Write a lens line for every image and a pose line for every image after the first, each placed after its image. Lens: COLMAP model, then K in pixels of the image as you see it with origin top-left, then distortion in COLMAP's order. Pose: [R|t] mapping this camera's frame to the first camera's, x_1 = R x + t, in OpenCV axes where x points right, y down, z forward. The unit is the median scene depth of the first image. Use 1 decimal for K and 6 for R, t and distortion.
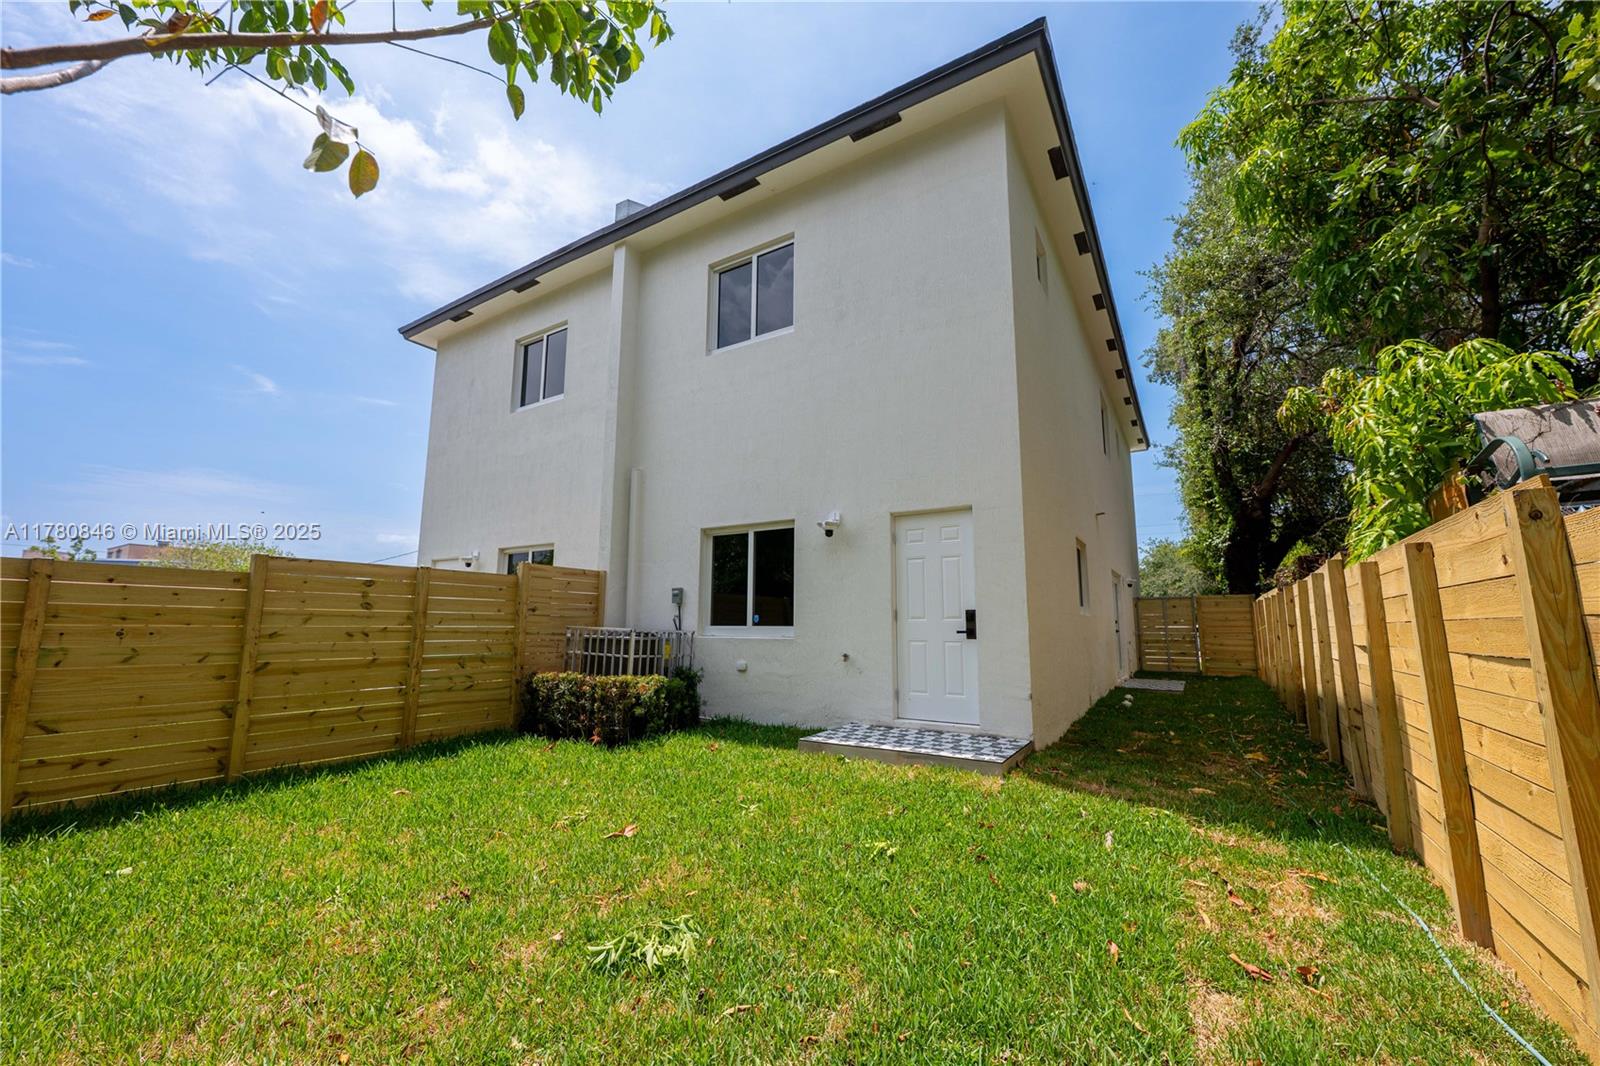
lens RADIAL K [[639.7, 0, 800.0], [0, 639.7, 533.0], [0, 0, 1]] dist [-0.004142, 0.000158]
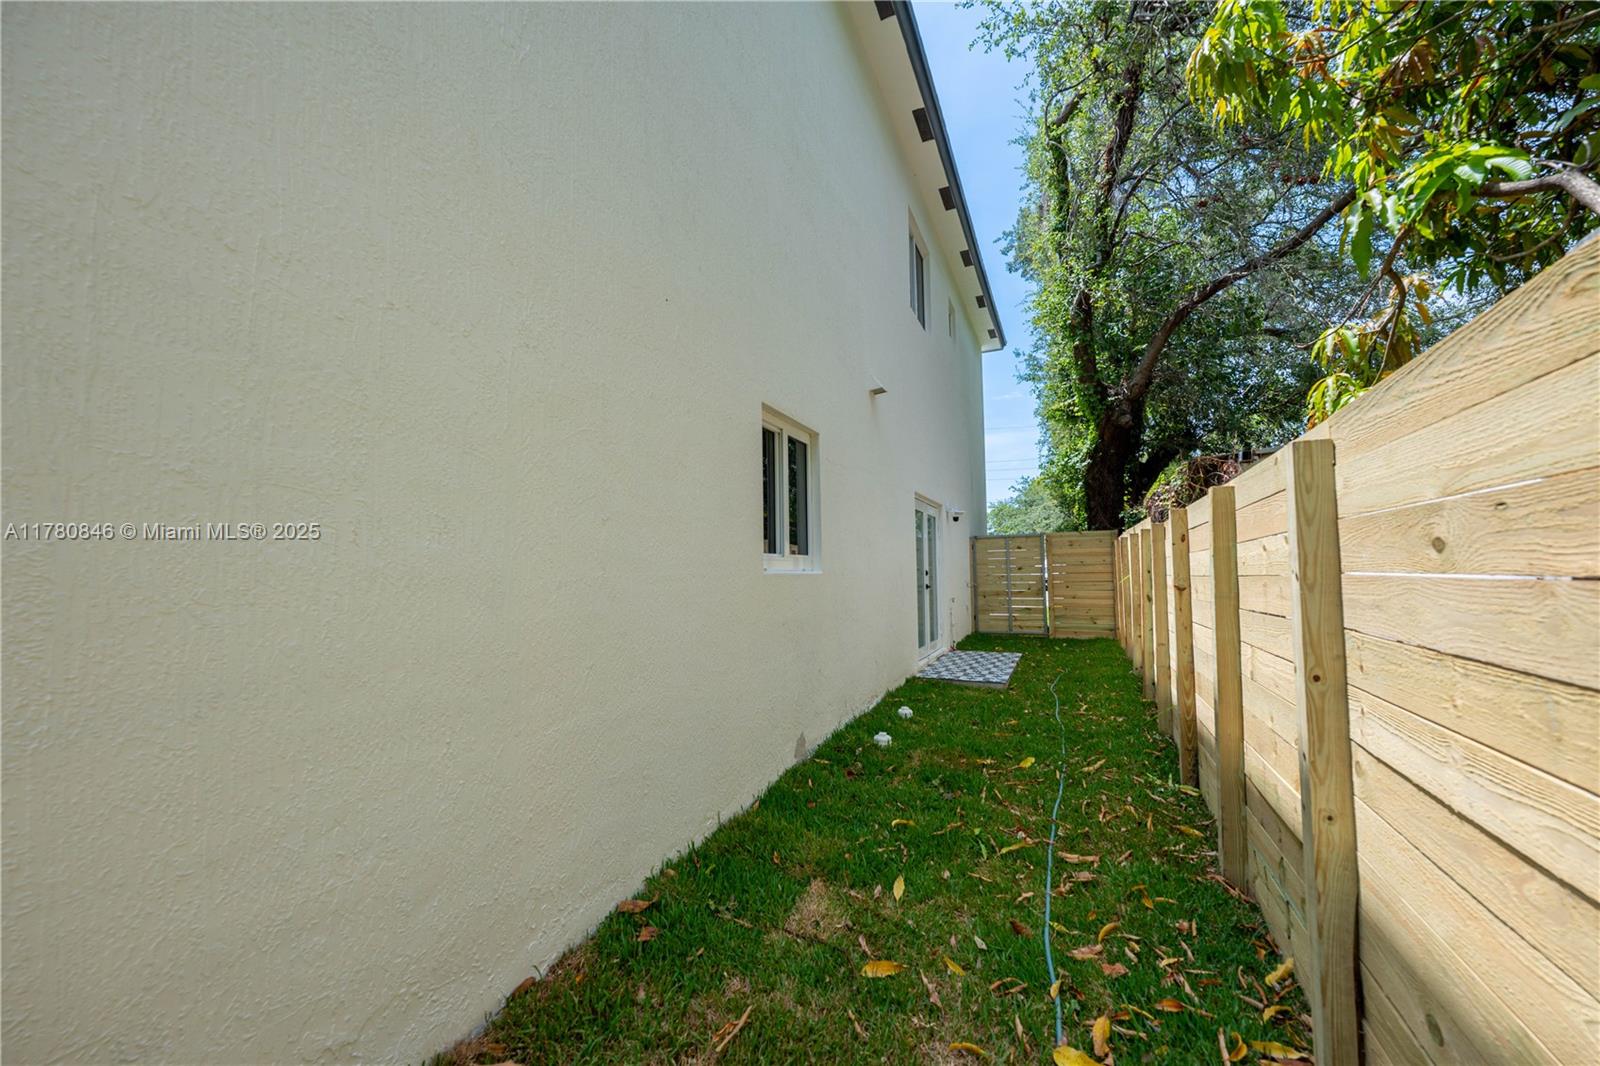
lens RADIAL K [[646.2, 0, 806.5], [0, 646.2, 537.1], [0, 0, 1]] dist [-0.001032, -0.000002]
pose [[0.985793, -0.013756, 0.167400, 0.230898], [-0.002157, 0.995521, 0.094513, 0.034144], [-0.167950, -0.093531, 0.981348, 0.323511]]
